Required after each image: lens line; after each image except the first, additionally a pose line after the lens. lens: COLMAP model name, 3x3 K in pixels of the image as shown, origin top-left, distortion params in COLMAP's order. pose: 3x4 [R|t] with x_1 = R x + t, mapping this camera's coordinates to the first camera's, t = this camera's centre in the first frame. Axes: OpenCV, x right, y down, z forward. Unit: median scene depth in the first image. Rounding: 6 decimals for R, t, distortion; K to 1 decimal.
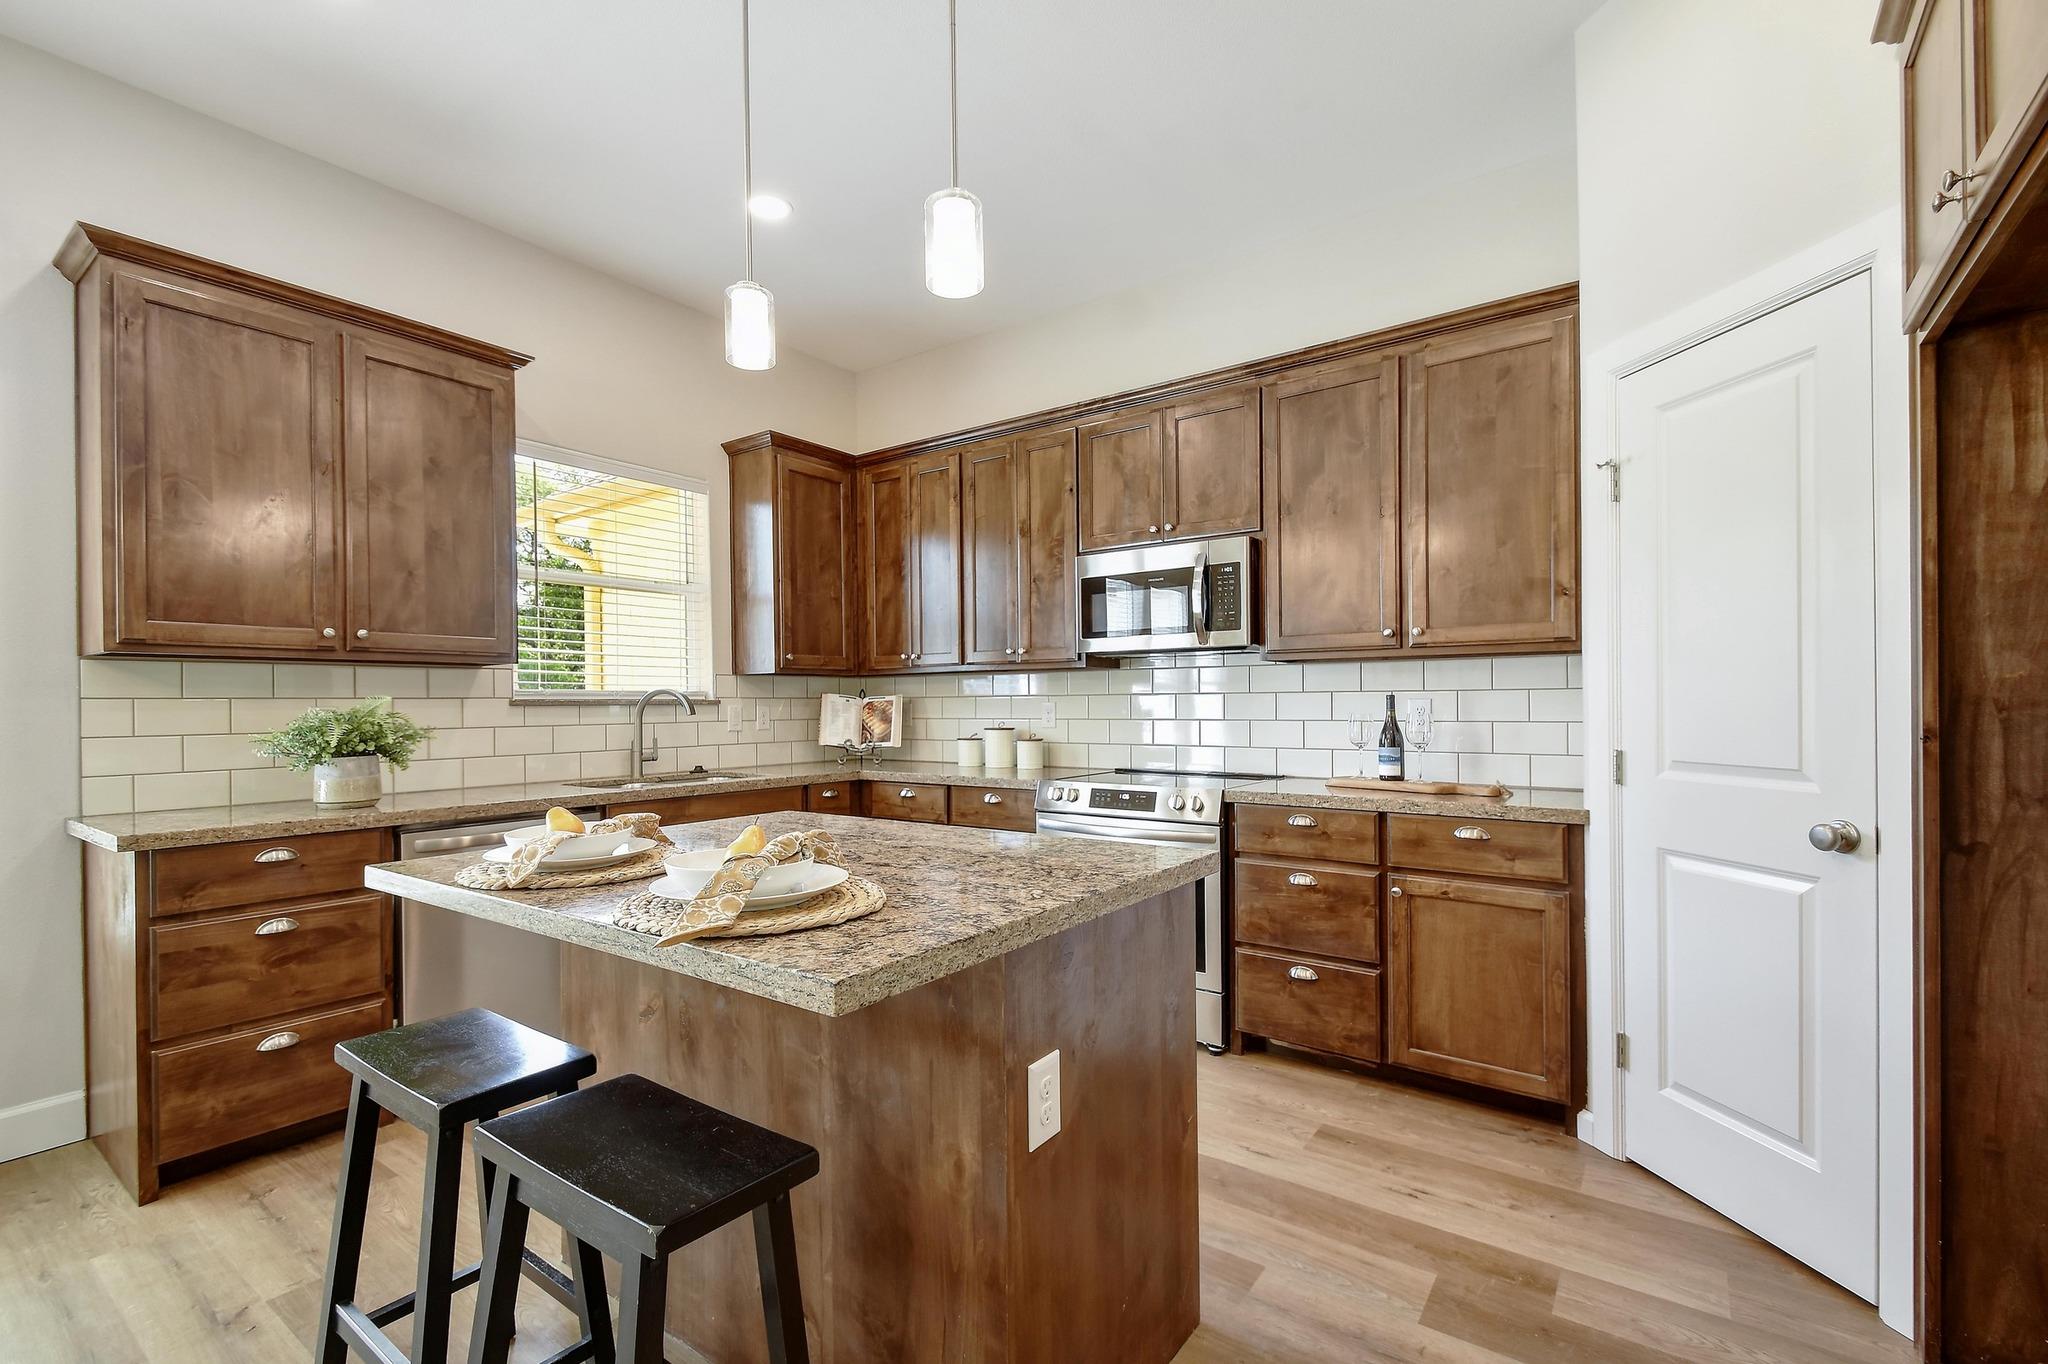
lens RADIAL K [[897.8, 0, 1015.7], [0, 897.8, 704.4], [0, 0, 1]] dist [0.024406, -0.010386]
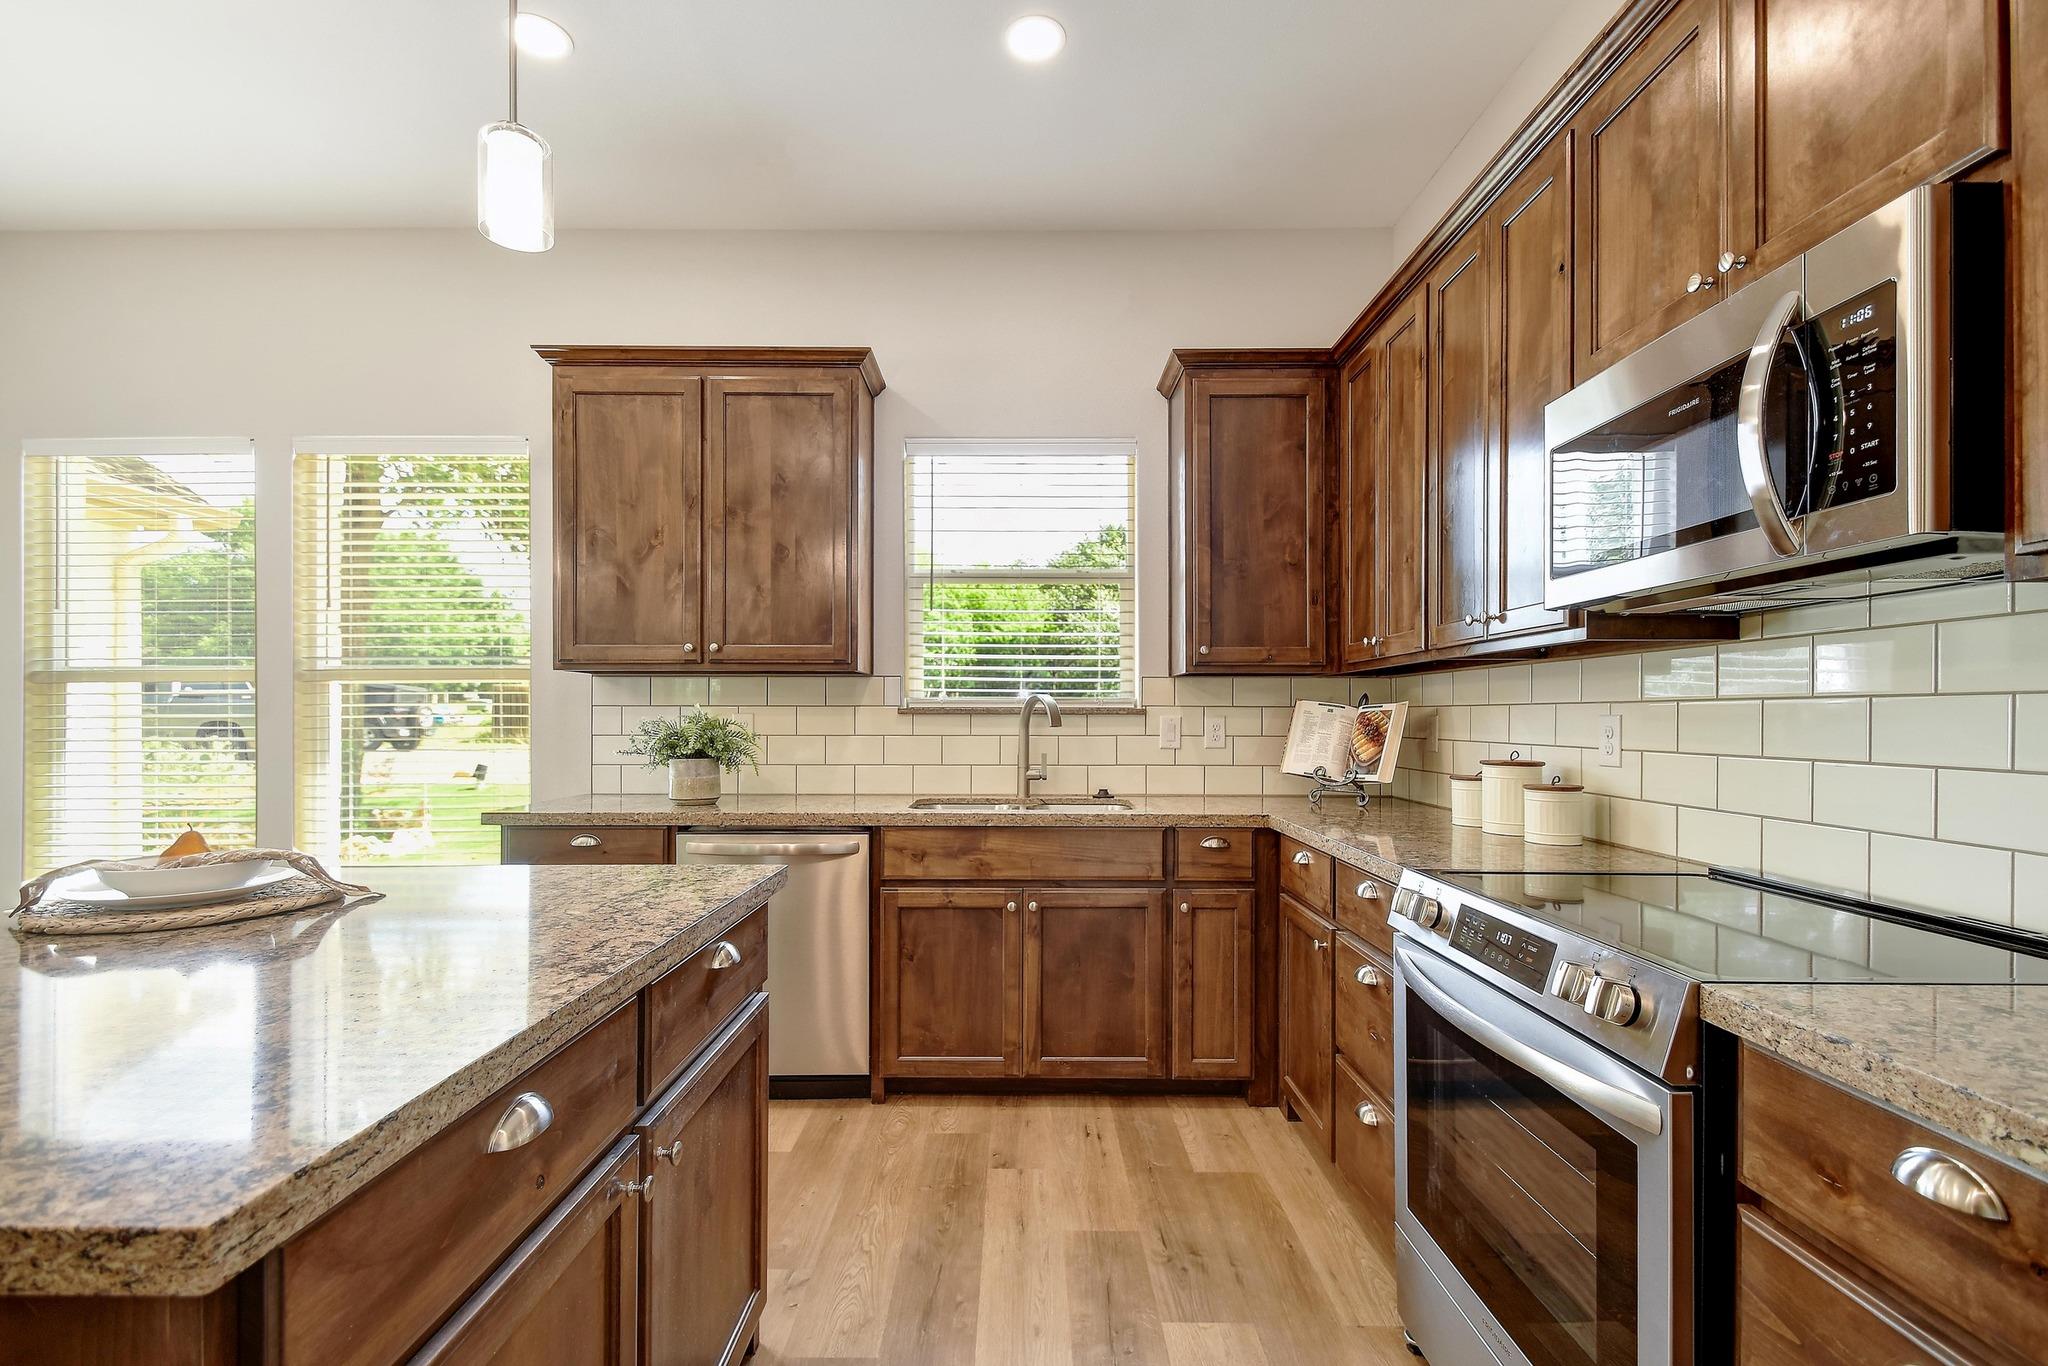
lens RADIAL K [[907.5, 0, 1021.6], [0, 907.5, 712.9], [0, 0, 1]] dist [0.022905, -0.007711]
pose [[0.587248, 0.006134, -0.809383, 0.358054], [-0.007284, 0.999971, 0.002294, -0.003399], [0.809374, 0.004549, 0.587276, 0.602655]]
